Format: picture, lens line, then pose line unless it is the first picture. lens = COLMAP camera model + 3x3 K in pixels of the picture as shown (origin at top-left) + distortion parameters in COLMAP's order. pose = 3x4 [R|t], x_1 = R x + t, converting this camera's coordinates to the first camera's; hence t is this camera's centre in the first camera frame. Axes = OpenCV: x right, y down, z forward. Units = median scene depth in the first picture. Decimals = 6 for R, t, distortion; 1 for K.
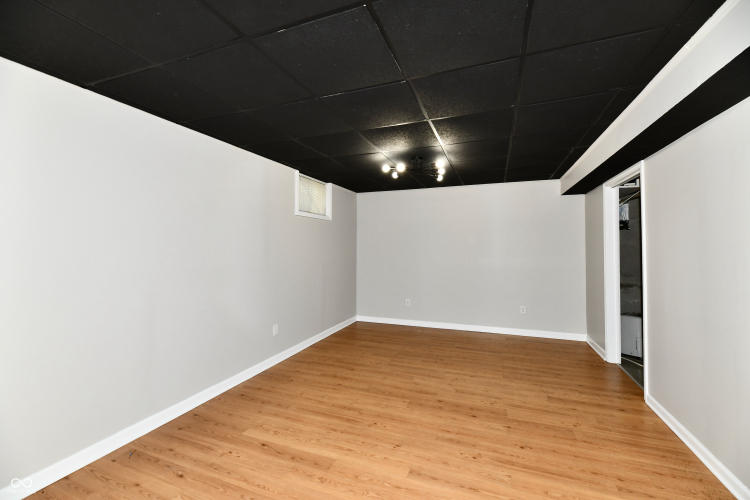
lens RADIAL K [[308.5, 0, 375.9], [0, 308.5, 249.2], [0, 0, 1]] dist [-0.001595, -0.001556]
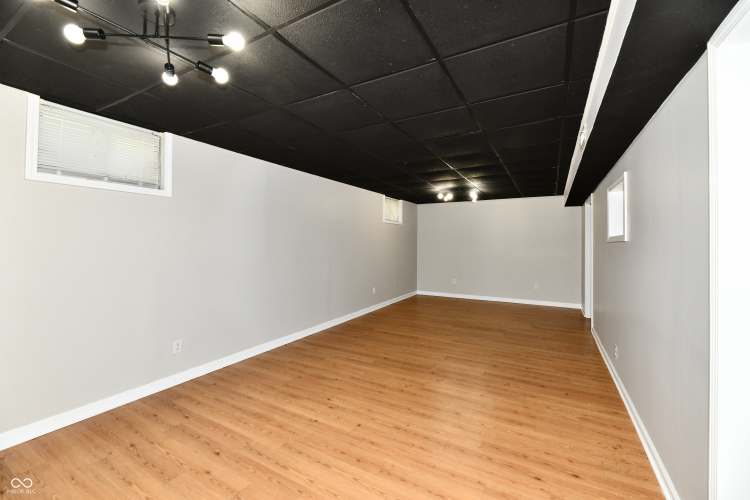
lens RADIAL K [[308.5, 0, 376.2], [0, 308.5, 245.1], [0, 0, 1]] dist [-0.001595, -0.001556]
pose [[0.989299, 0.003609, -0.145855, -0.053908], [-0.002975, 0.999985, 0.004563, 0.002193], [0.145870, -0.004081, 0.989295, -0.573434]]
